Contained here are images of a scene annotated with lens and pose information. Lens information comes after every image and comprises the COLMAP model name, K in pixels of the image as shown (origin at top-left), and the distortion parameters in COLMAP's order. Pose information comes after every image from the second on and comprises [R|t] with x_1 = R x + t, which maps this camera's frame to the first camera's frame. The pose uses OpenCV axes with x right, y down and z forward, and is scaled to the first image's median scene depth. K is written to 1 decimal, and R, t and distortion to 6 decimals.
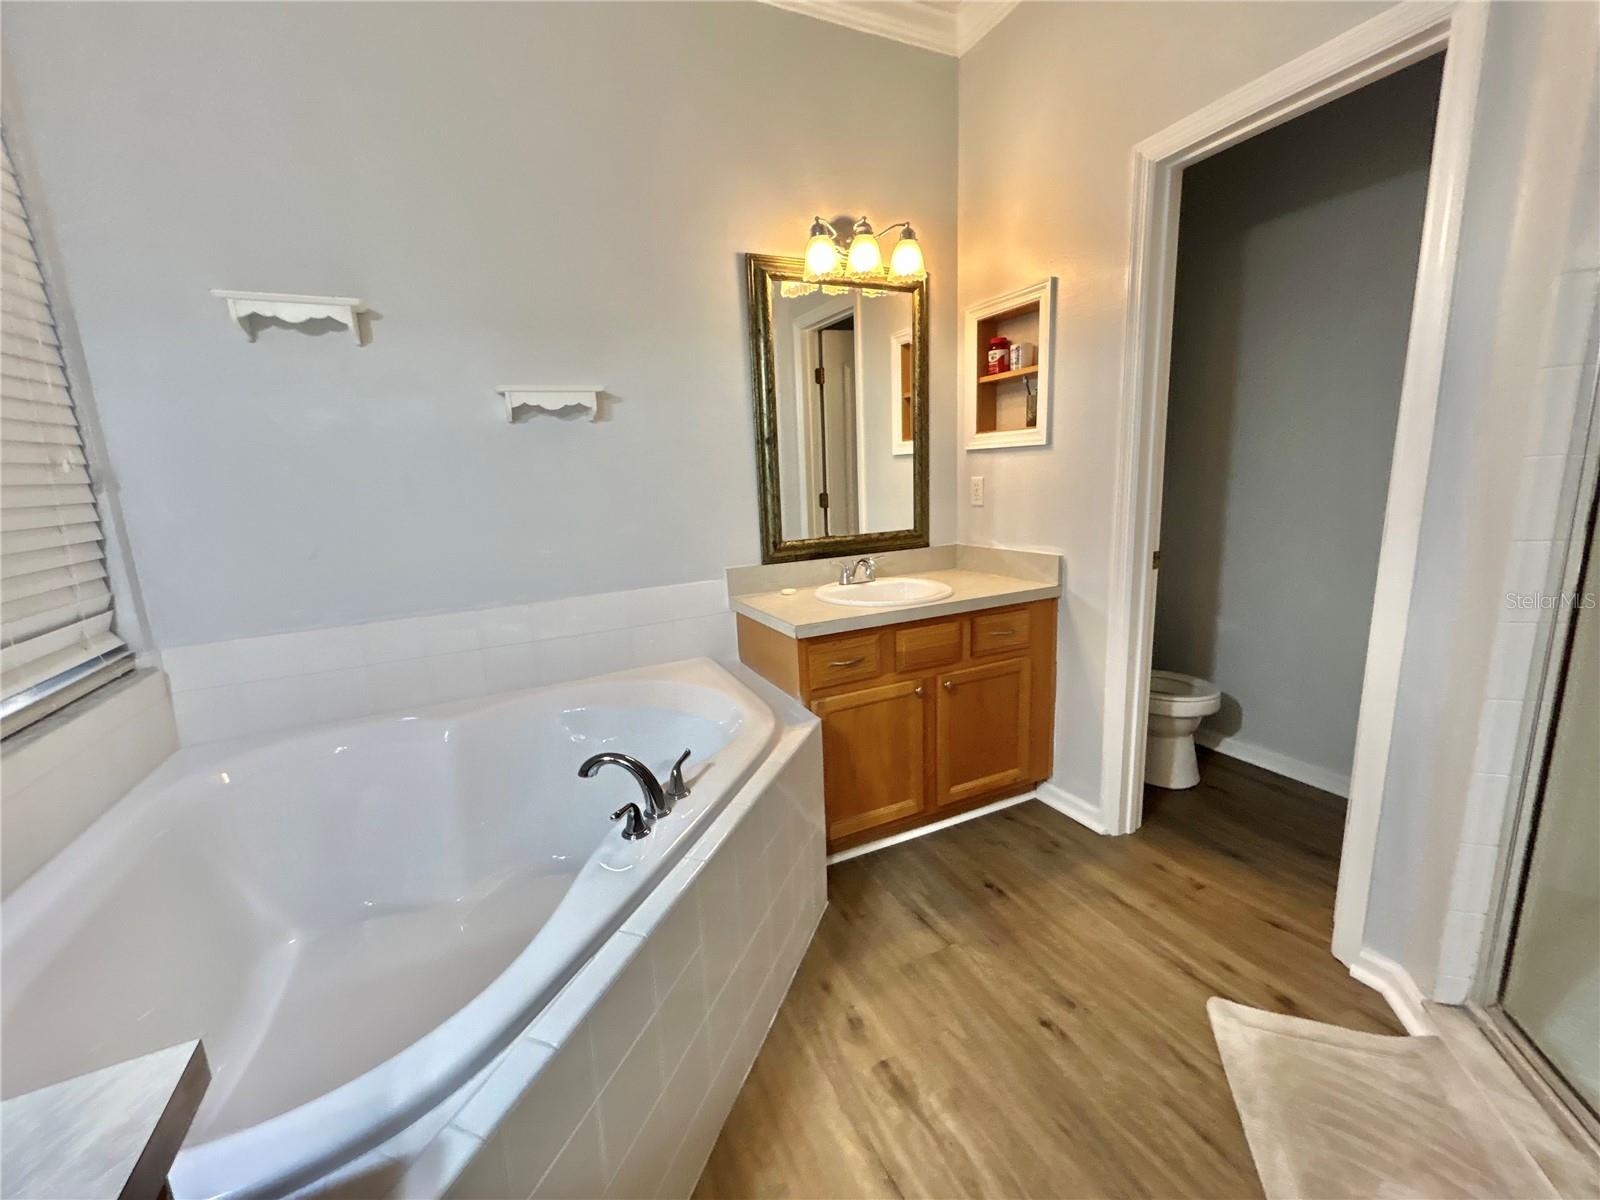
lens RADIAL K [[646.5, 0, 793.9], [0, 646.5, 600.0], [0, 0, 1]] dist [-0.006784, 0.002335]
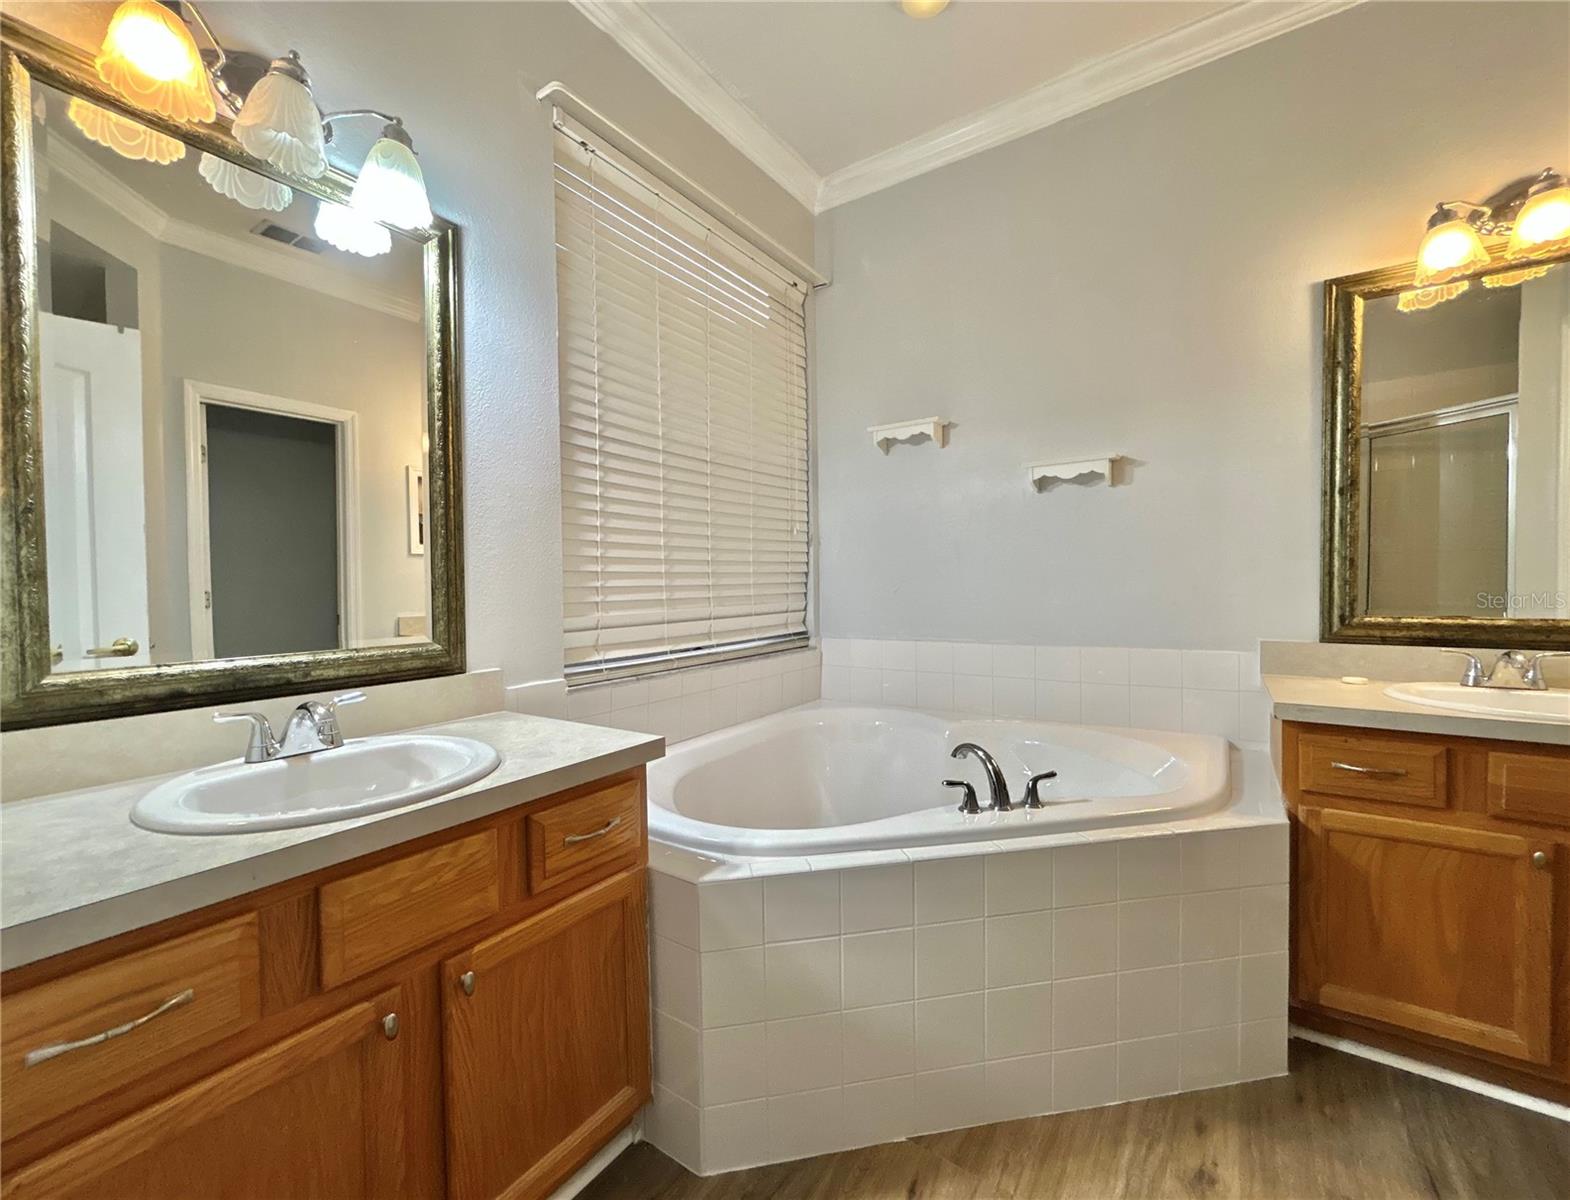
lens RADIAL K [[648.1, 0, 770.2], [0, 648.1, 599.6], [0, 0, 1]] dist [-0.001322, -0.000400]
pose [[0.498754, 0.062295, -0.864502, 0.341688], [-0.174913, 0.984127, -0.029997, 0.041734], [0.848911, 0.166174, 0.501734, 0.003038]]
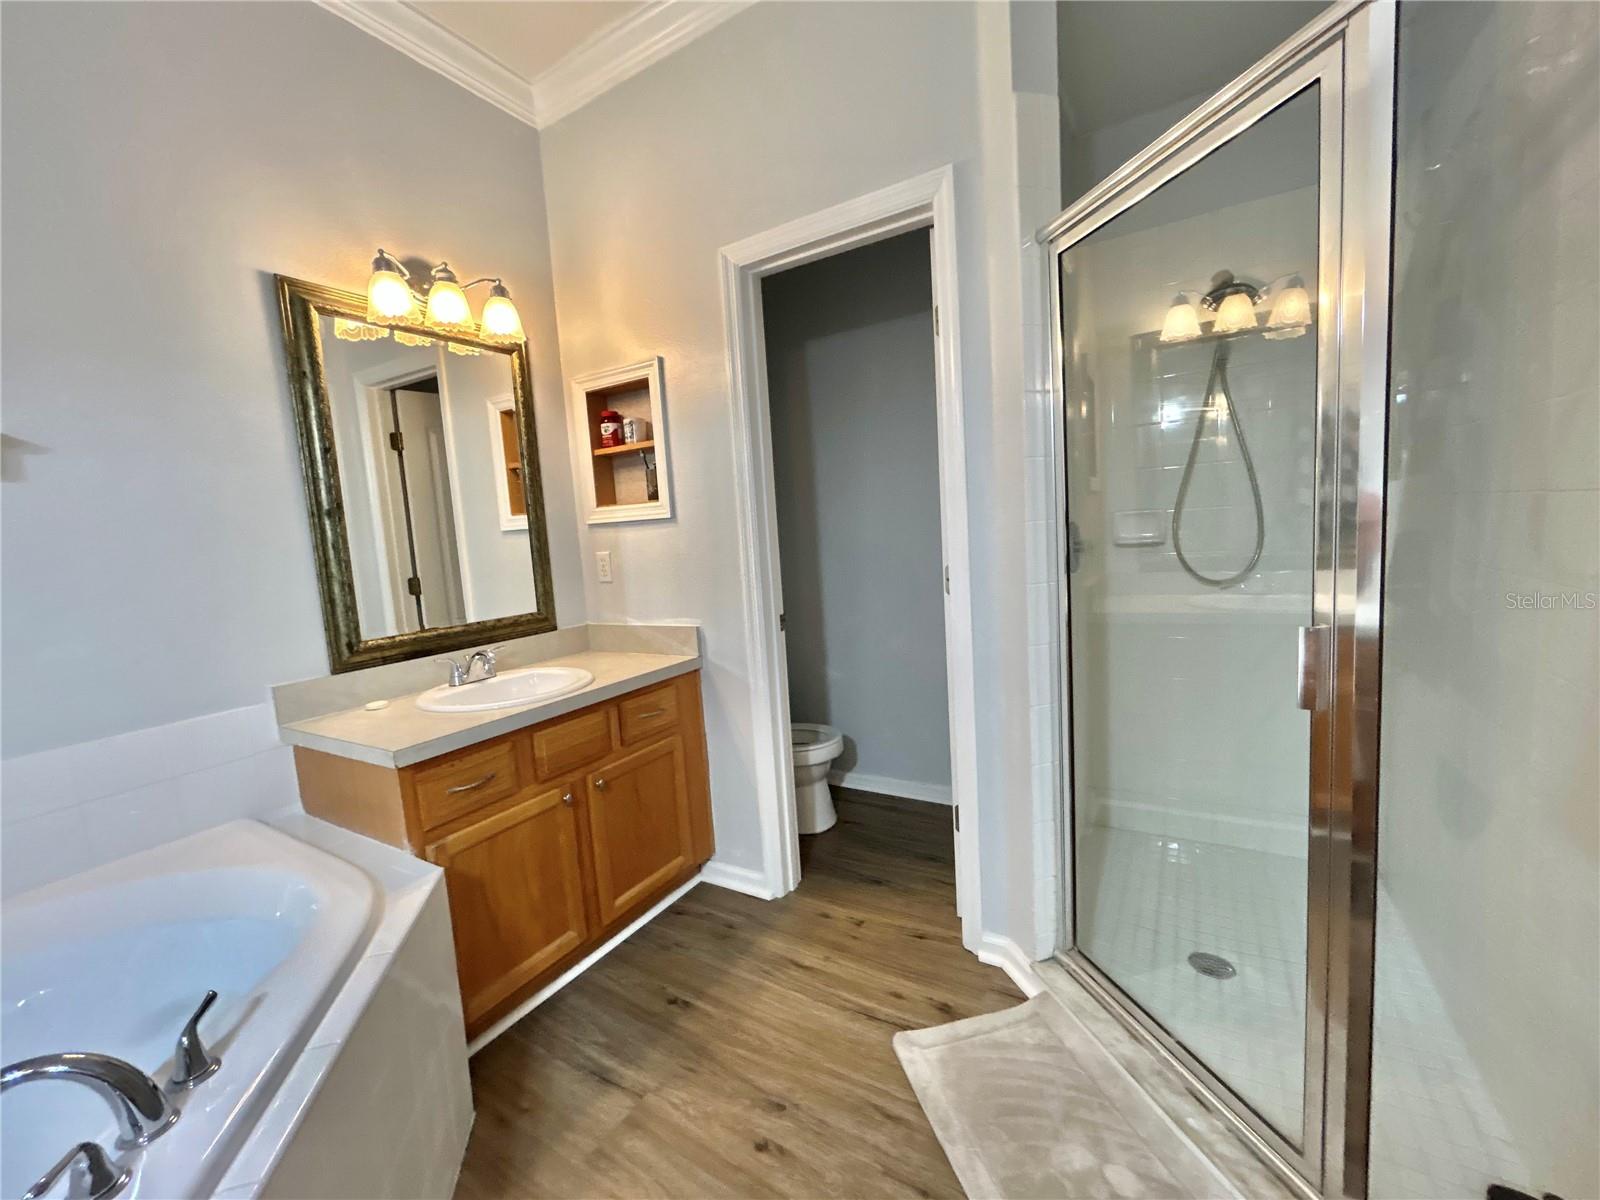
lens RADIAL K [[646.5, 0, 793.9], [0, 646.5, 600.0], [0, 0, 1]] dist [-0.006784, 0.002335]
pose [[0.833289, -0.069309, 0.548476, -0.007205], [0.133754, 0.987911, -0.078371, -0.011509], [-0.536413, 0.138666, 0.832486, 0.086838]]
